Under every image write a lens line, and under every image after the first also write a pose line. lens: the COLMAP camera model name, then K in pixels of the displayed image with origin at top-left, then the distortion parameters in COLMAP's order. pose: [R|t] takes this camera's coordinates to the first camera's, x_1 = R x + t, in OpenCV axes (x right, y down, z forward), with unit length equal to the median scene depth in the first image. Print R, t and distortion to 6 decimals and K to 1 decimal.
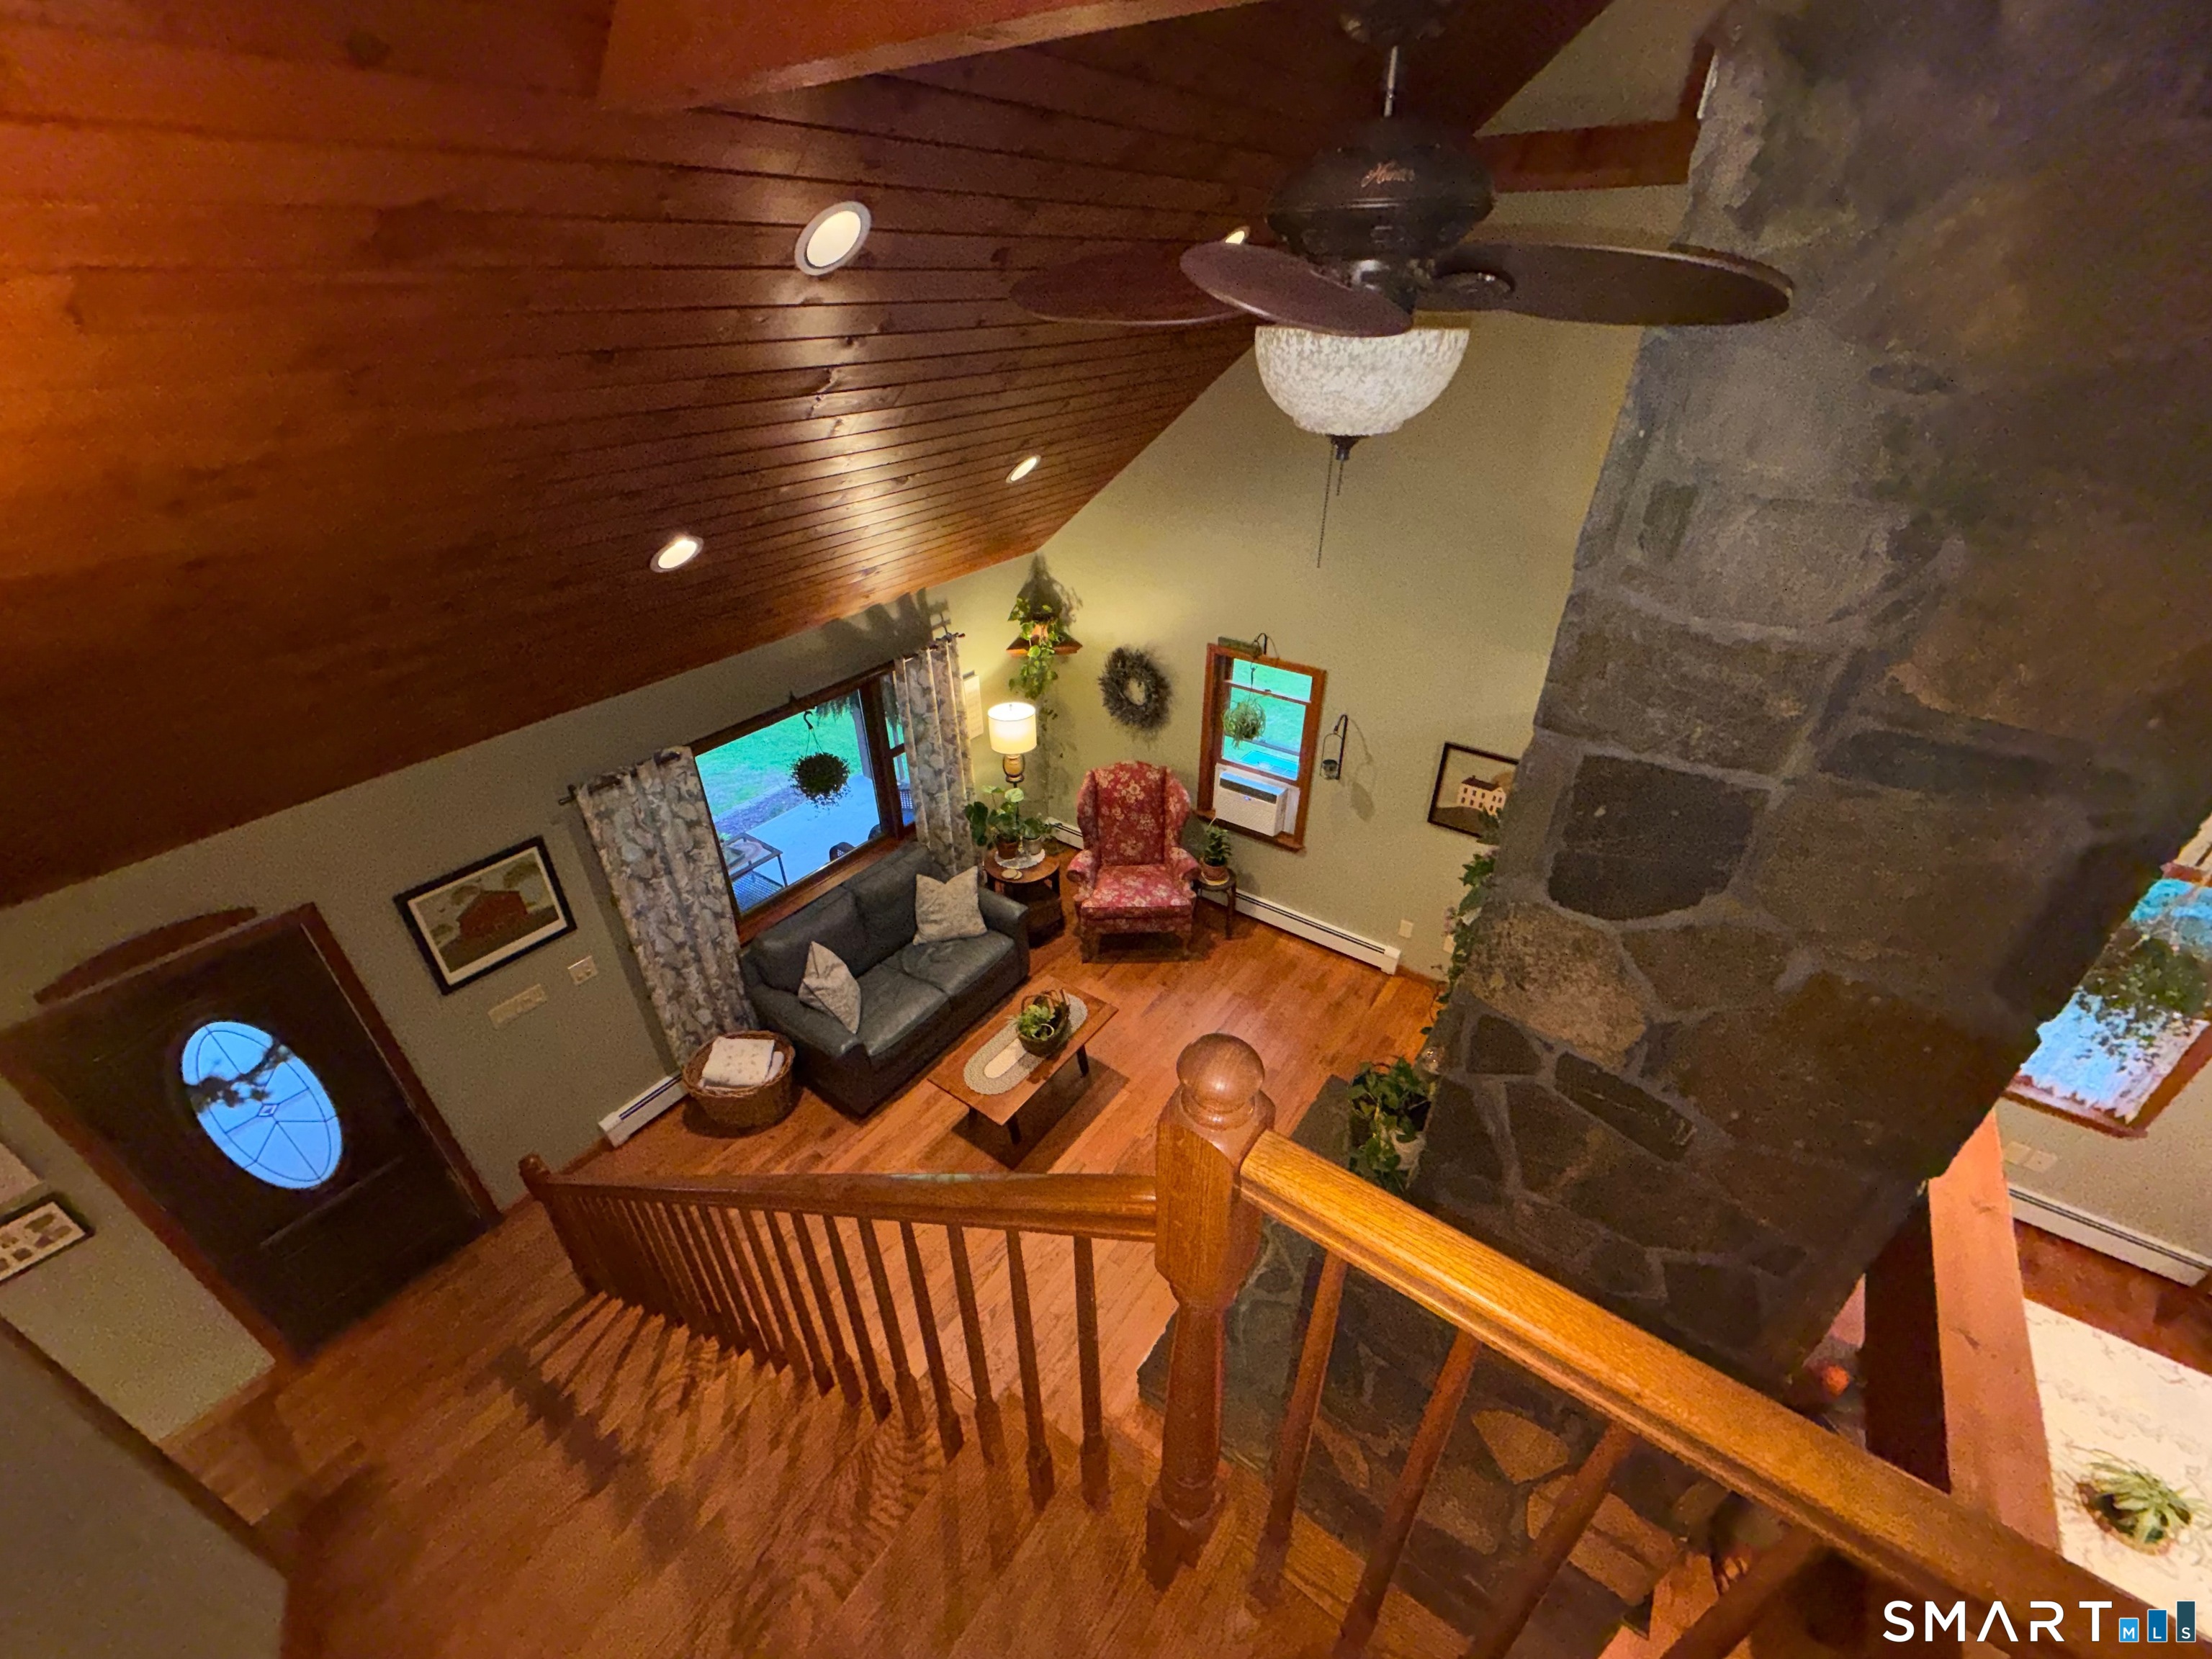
lens RADIAL K [[882.0, 0, 1098.6], [0, 882.0, 831.9], [0, 0, 1]] dist [0.000316, -0.000358]
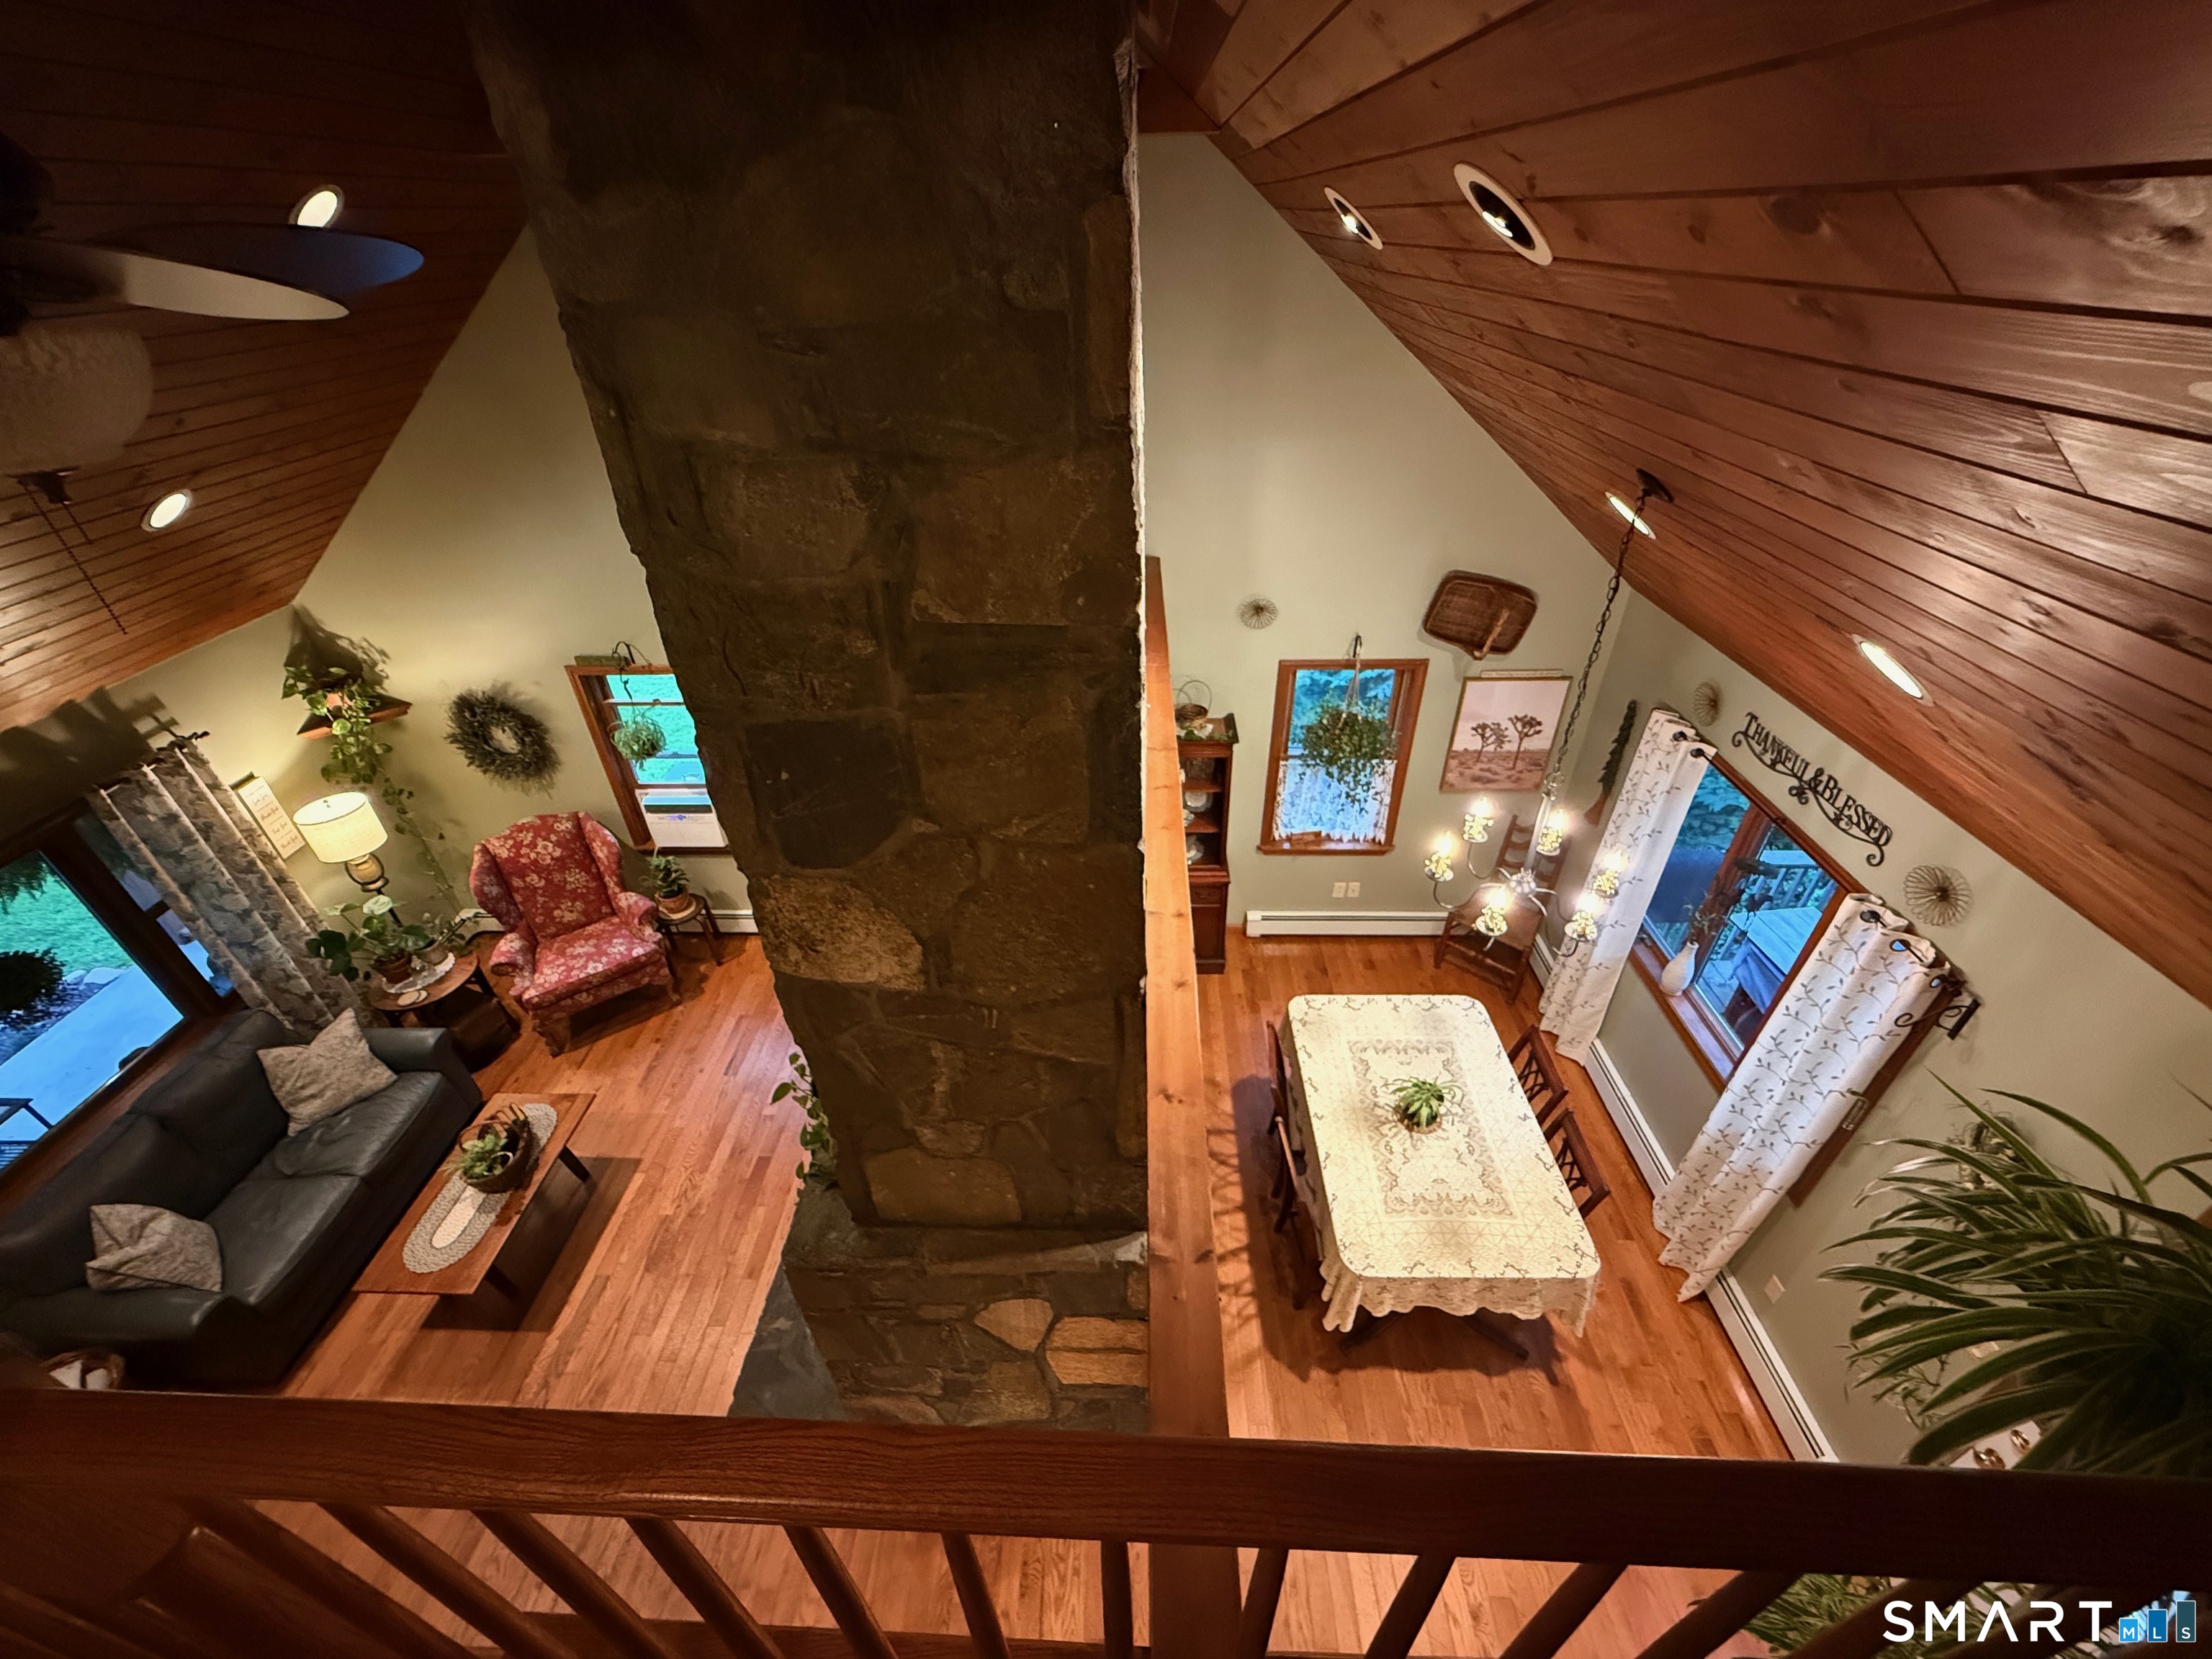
lens RADIAL K [[882.0, 0, 1099.5], [0, 882.0, 832.5], [0, 0, 1]] dist [0.000316, -0.000358]
pose [[0.828379, -0.326671, 0.455054, 0.111072], [0.311370, 0.943816, 0.110723, 0.011983], [-0.465657, 0.049969, 0.883553, -0.021863]]
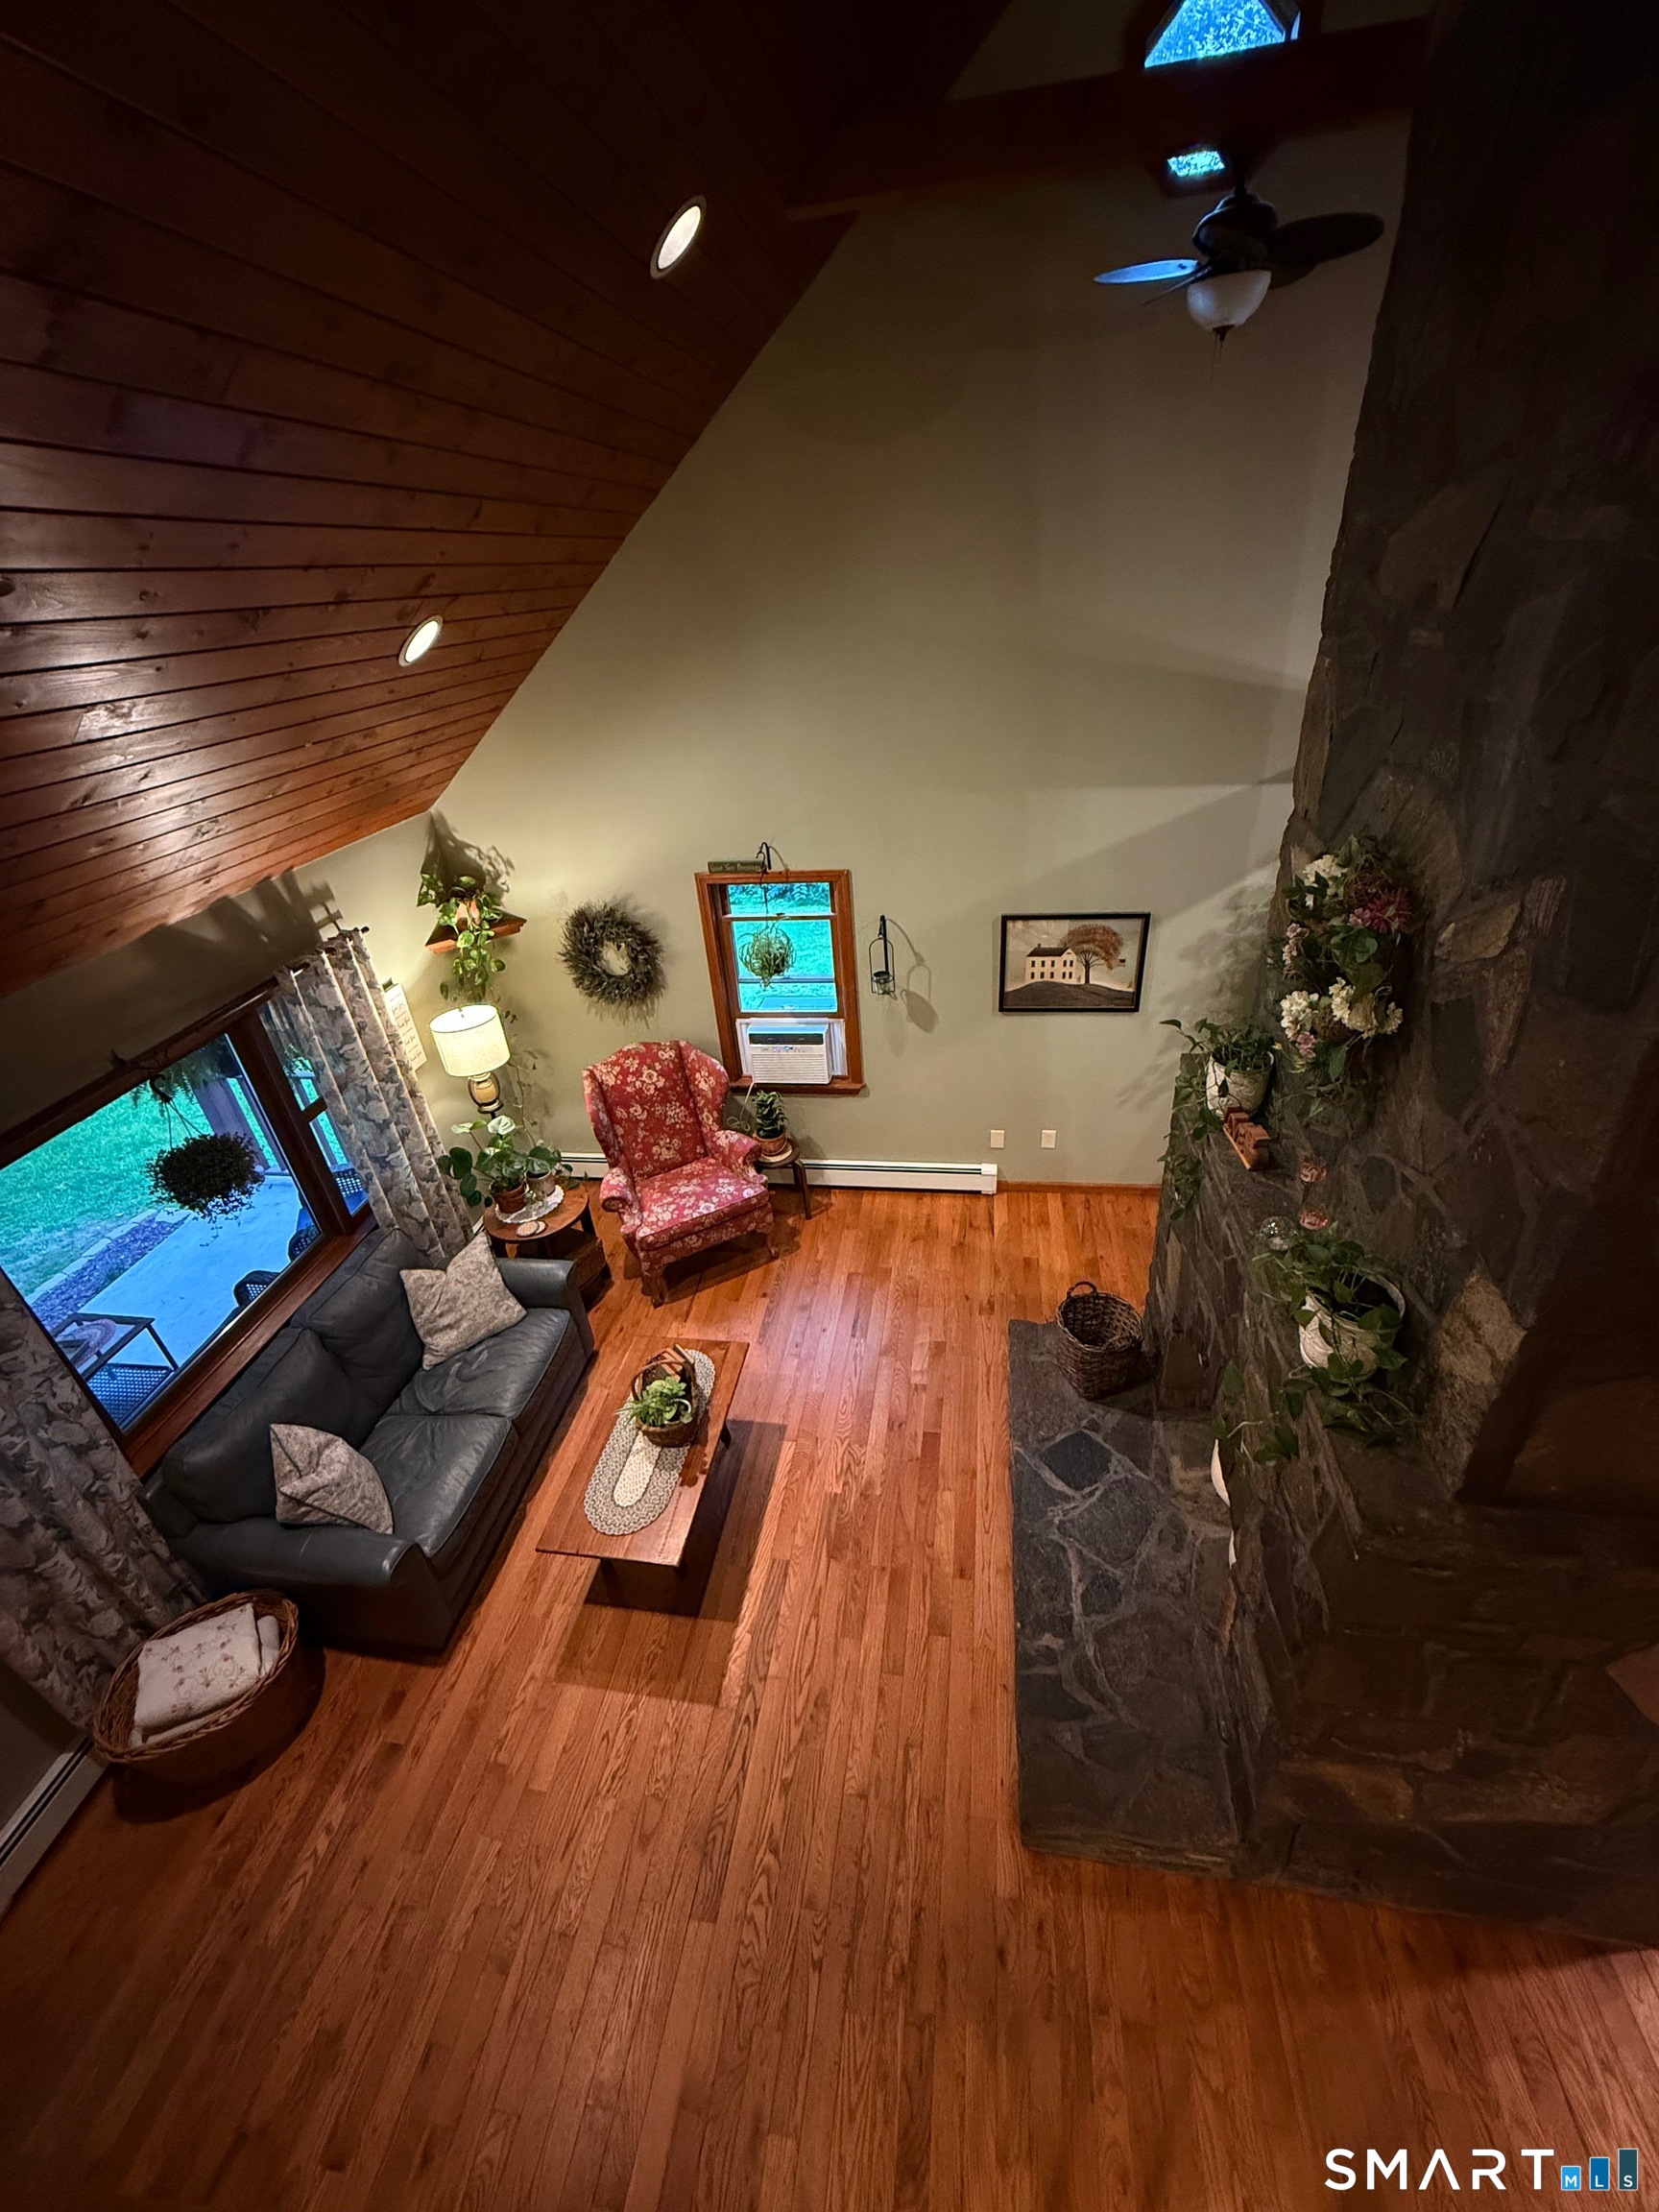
lens RADIAL K [[882.0, 0, 827.5], [0, 882.0, 1099.8], [0, 0, 1]] dist [0.000316, -0.000358]
pose [[0.890591, -0.280991, 0.357619, -0.116038], [0.298151, 0.954489, 0.007473, 0.014425], [-0.343444, 0.099969, 0.933838, 0.223270]]
